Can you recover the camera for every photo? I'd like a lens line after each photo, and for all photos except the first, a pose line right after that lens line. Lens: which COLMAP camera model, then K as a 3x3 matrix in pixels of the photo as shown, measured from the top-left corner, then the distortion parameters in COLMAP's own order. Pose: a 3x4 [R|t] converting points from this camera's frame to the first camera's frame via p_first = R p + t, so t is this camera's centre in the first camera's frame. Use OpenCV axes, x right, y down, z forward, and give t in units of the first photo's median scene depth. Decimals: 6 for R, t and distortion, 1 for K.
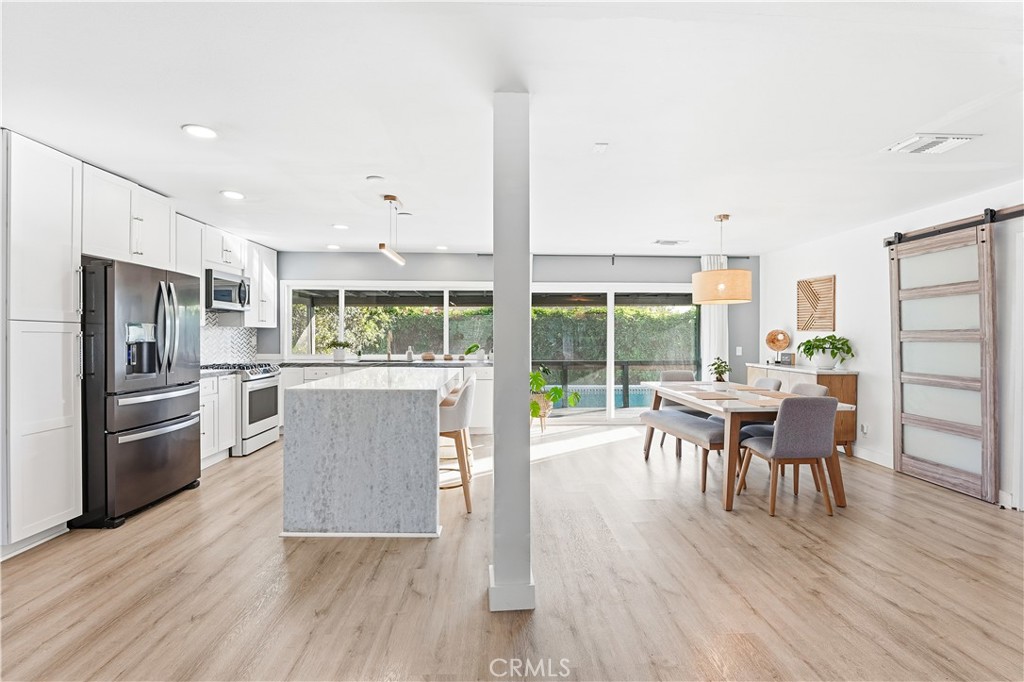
lens RADIAL K [[465.3, 0, 512.0], [0, 465.3, 341.0], [0, 0, 1]] dist [-0.018213, -0.000073]
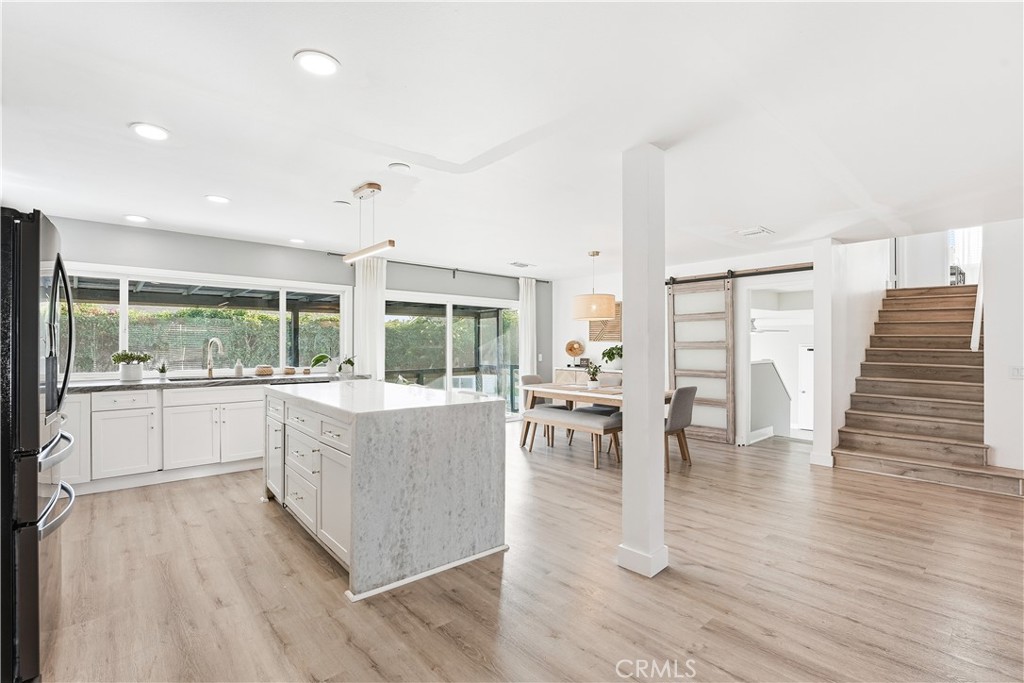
lens RADIAL K [[463.8, 0, 511.2], [0, 463.8, 346.0], [0, 0, 1]] dist [-0.016619, 0.000024]
pose [[0.776634, -0.001915, 0.629949, -0.538379], [0.006772, 0.999963, -0.005310, -0.003893], [-0.629915, 0.008390, 0.776618, 0.150858]]
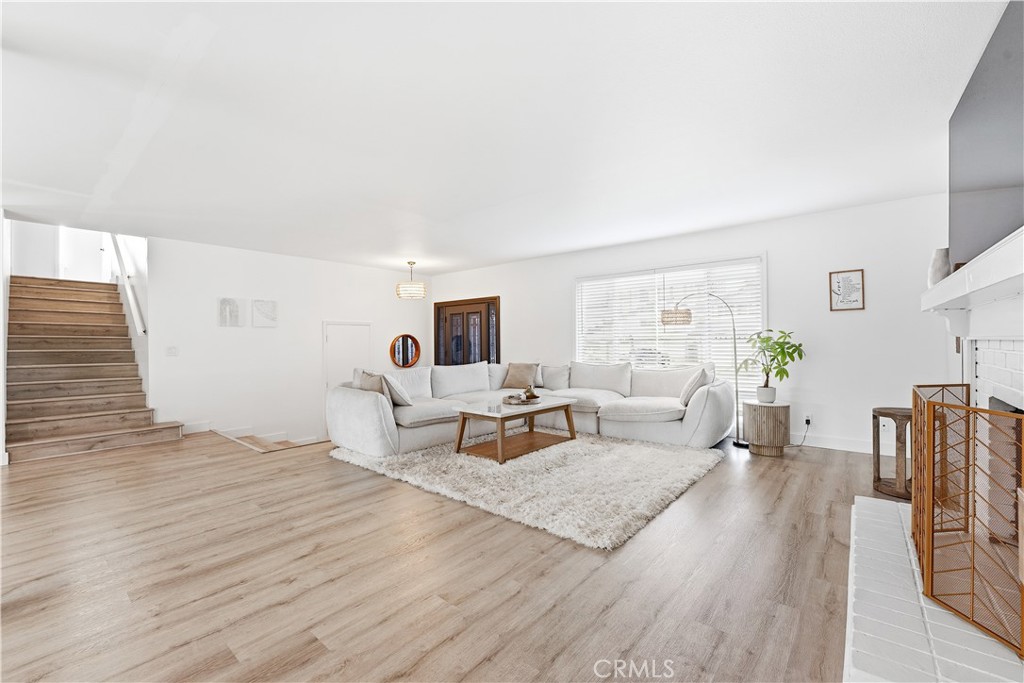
lens RADIAL K [[417.6, 0, 512.0], [0, 417.6, 341.5], [0, 0, 1]] dist [-0.018829, -0.000153]
pose [[-0.741154, 0.000827, 0.671335, -0.650593], [0.011463, 0.999869, 0.011424, 0.022734], [-0.671238, 0.016162, -0.741066, 0.445462]]
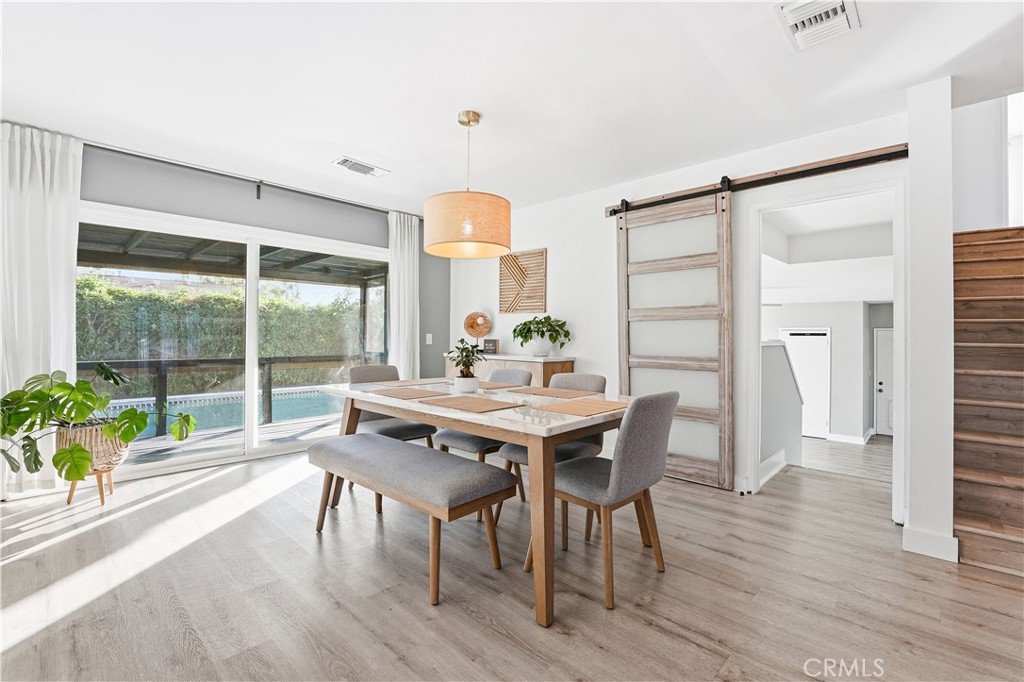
lens RADIAL K [[452.9, 0, 511.0], [0, 452.9, 335.6], [0, 0, 1]] dist [-0.018076, 0.000204]
pose [[0.717868, 0.005679, 0.696156, 0.067938], [0.001474, 0.999952, -0.009677, 0.037555], [-0.696178, 0.007973, 0.717825, 0.525856]]
